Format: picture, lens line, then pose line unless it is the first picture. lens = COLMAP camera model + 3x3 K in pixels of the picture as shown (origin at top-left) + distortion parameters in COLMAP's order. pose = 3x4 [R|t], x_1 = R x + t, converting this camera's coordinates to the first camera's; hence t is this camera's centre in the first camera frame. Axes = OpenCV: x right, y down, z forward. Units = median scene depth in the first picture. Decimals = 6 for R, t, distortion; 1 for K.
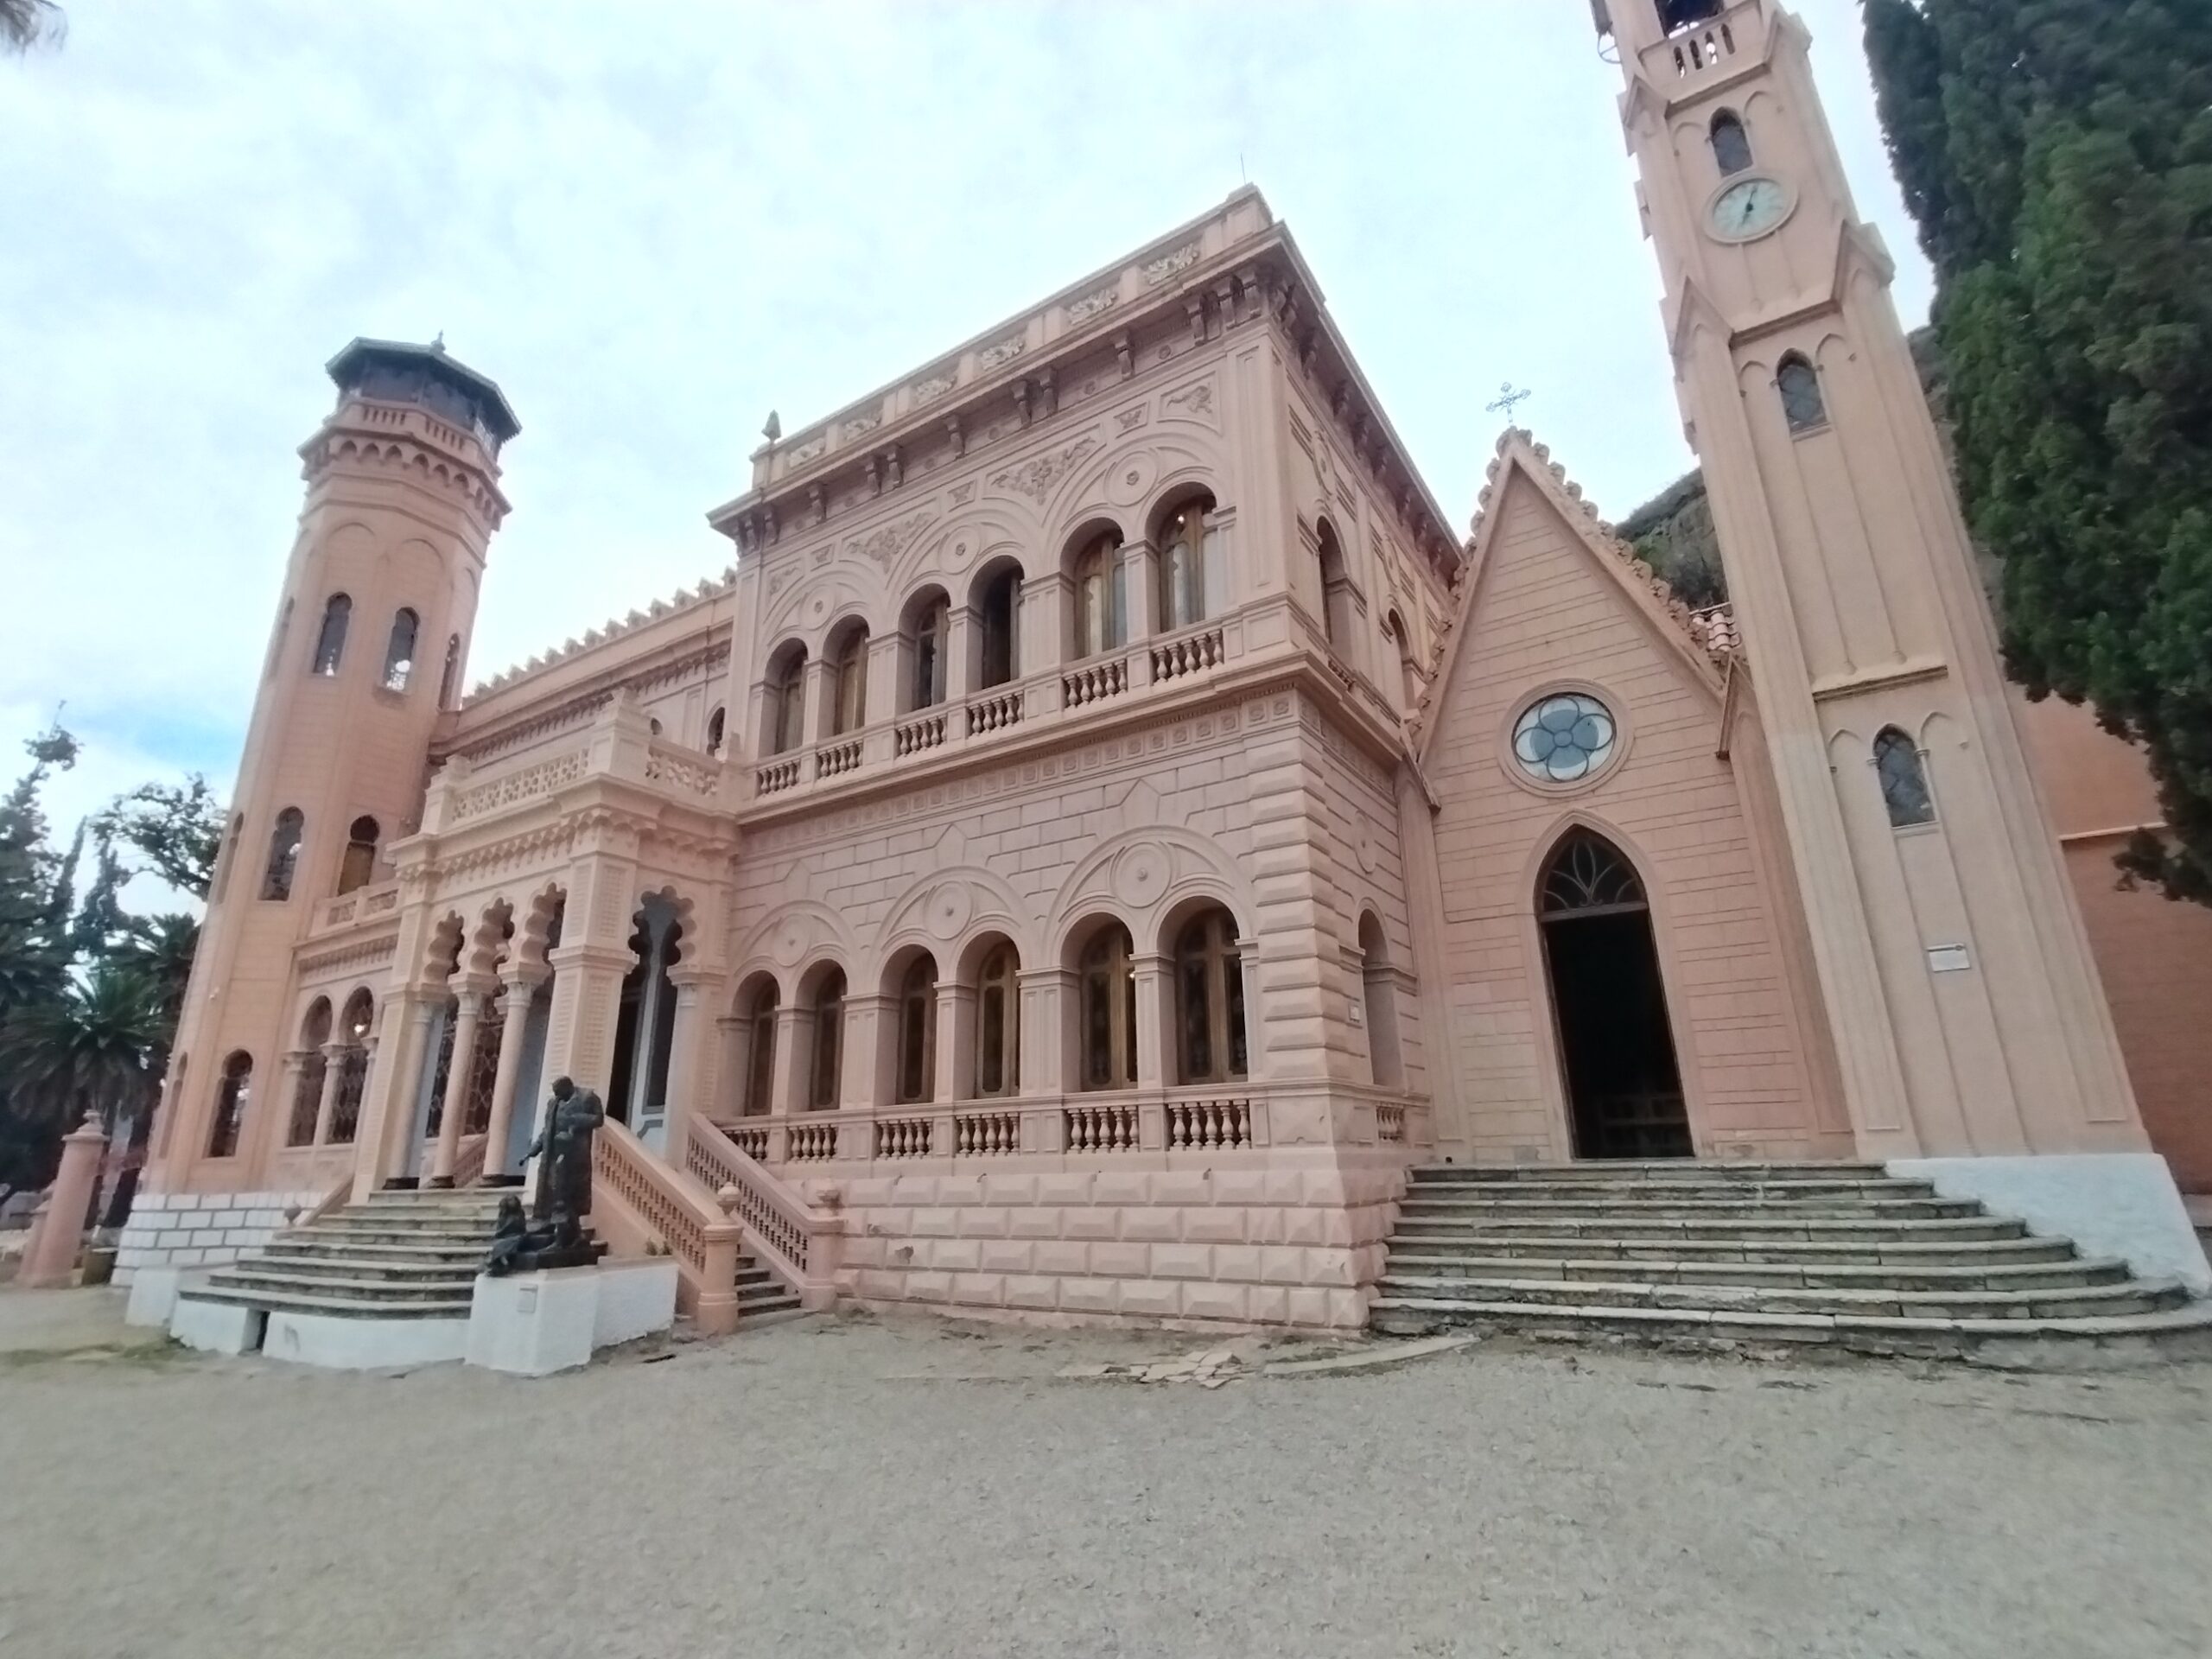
lens RADIAL K [[1058.6, 0, 1109.2], [0, 1058.6, 791.8], [0, 0, 1]] dist [0.030146, -0.028653]
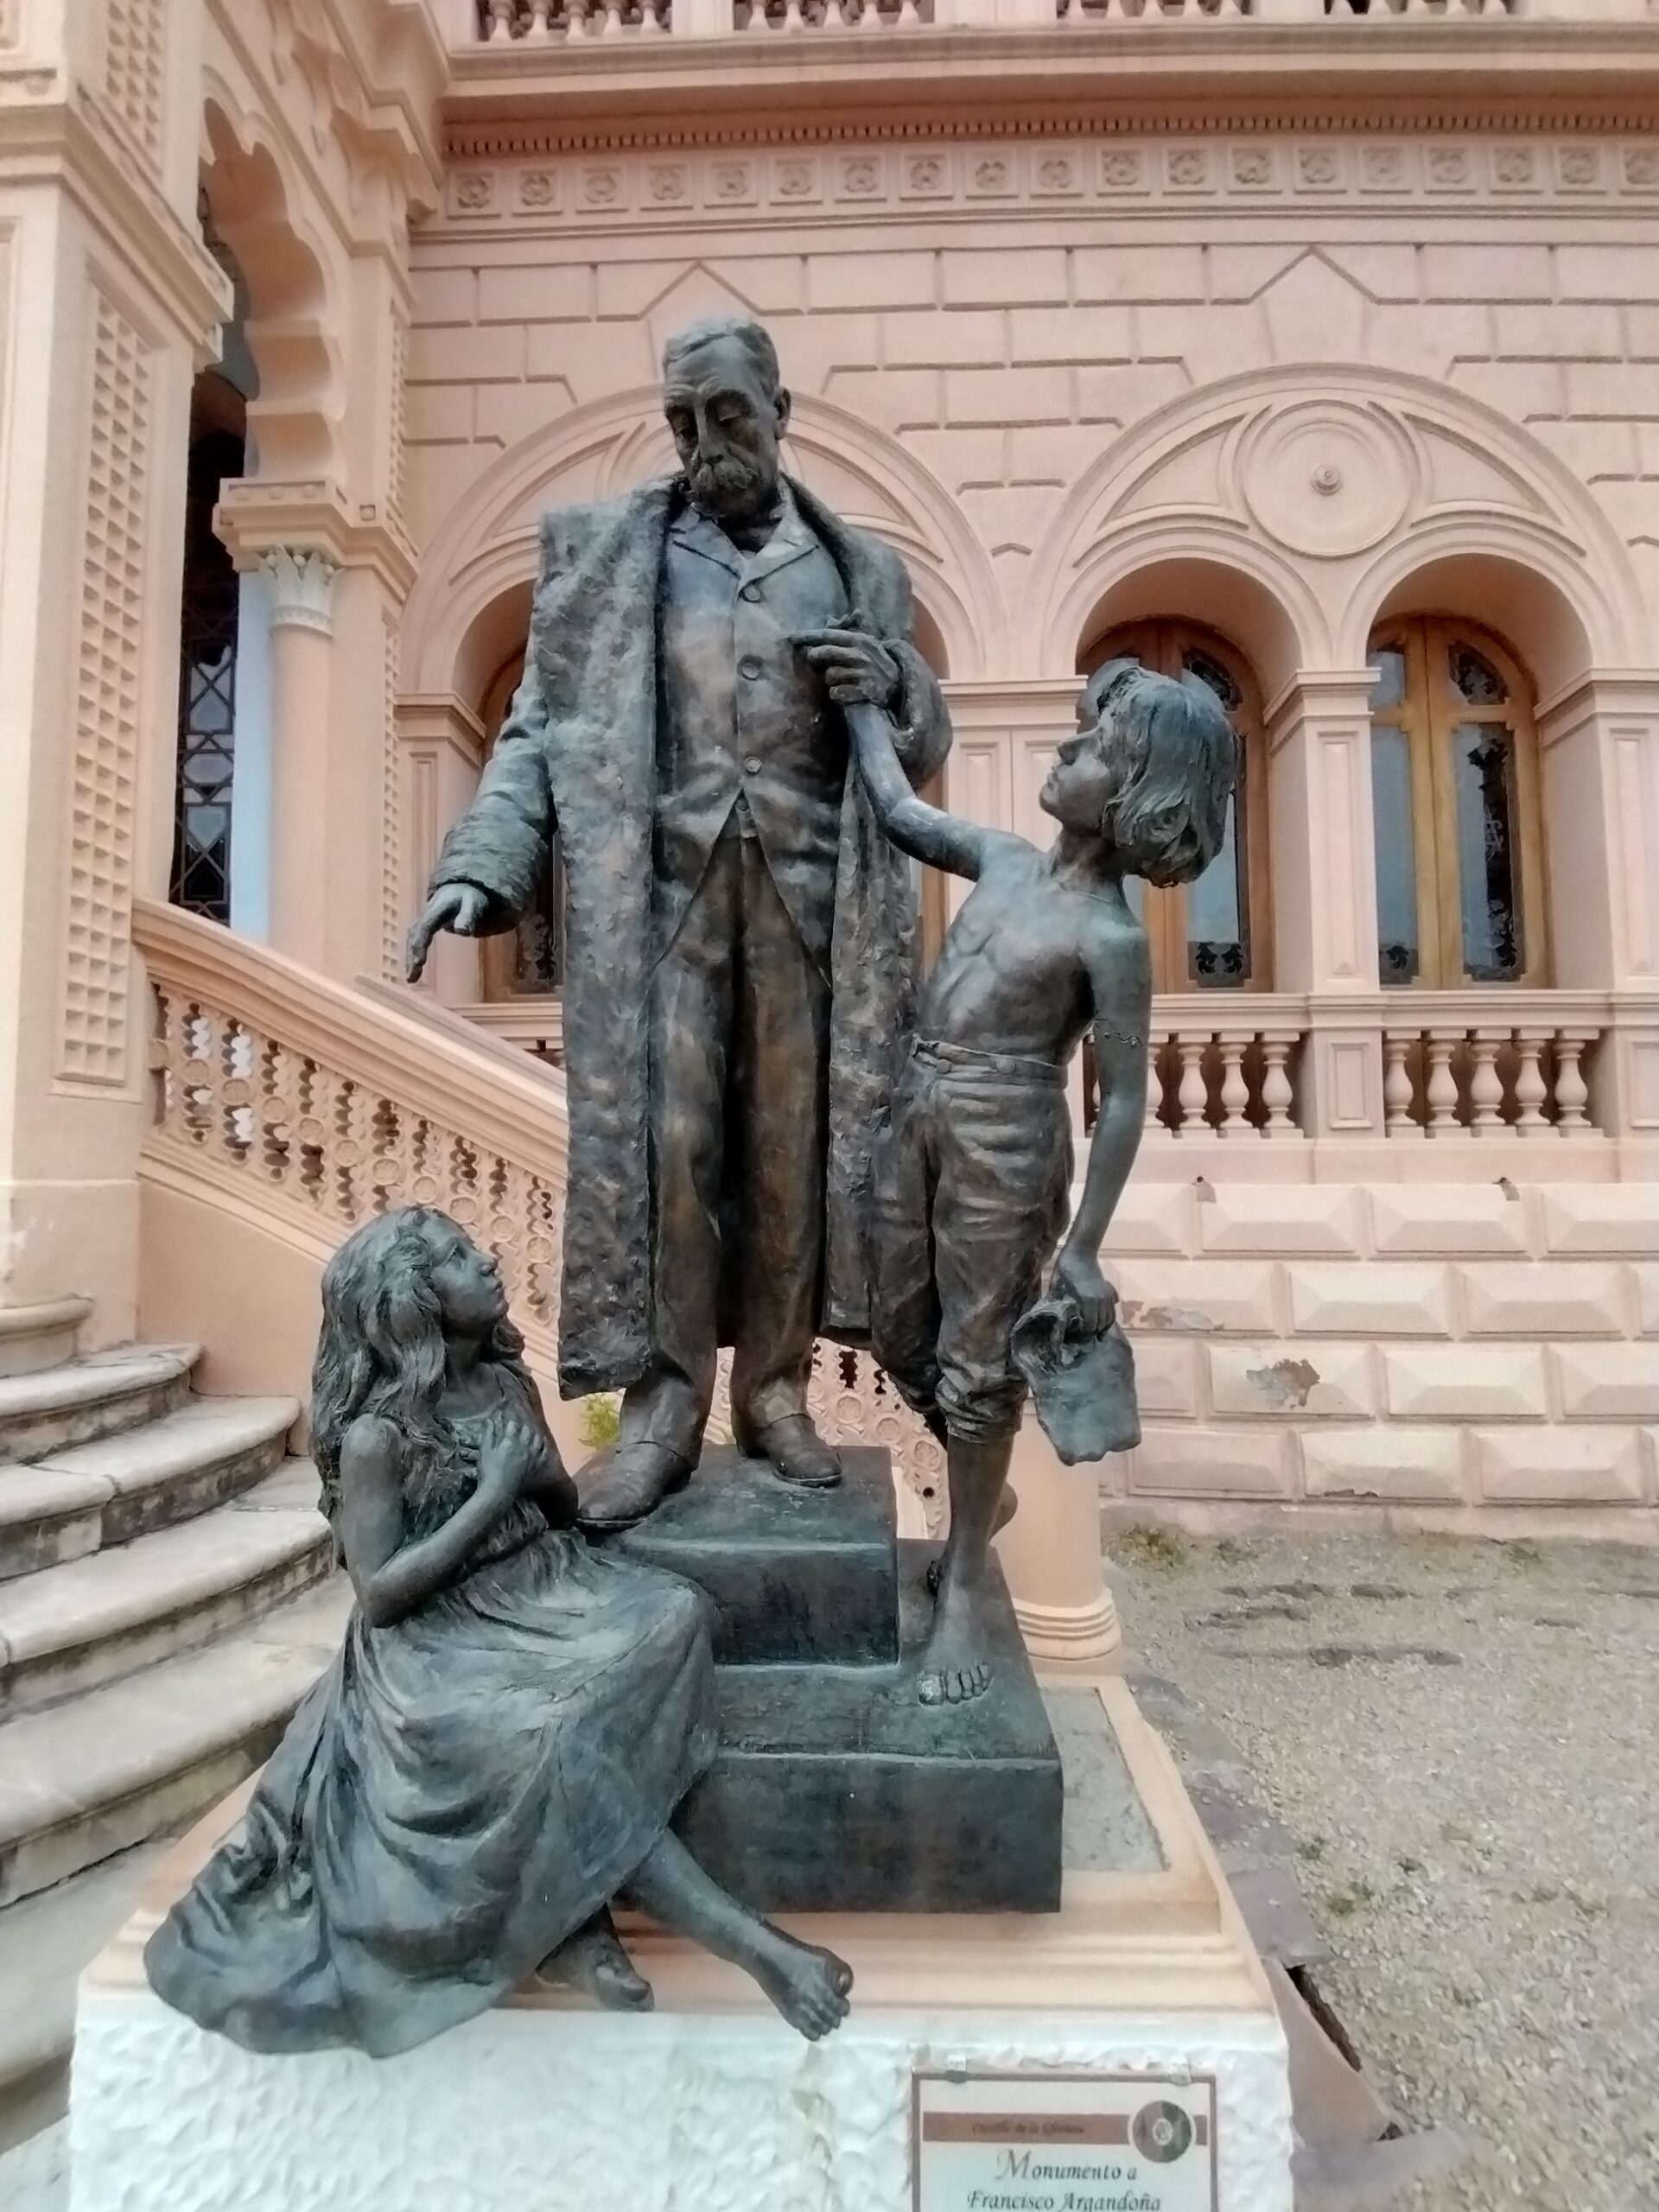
lens RADIAL K [[1058.6, 0, 832.2], [0, 1058.6, 1119.7], [0, 0, 1]] dist [0.030146, -0.028653]
pose [[0.856787, 0.054429, 0.512790, -0.372667], [-0.185815, 0.960198, 0.208548, 0.218692], [-0.481029, -0.273966, 0.832799, 0.577003]]
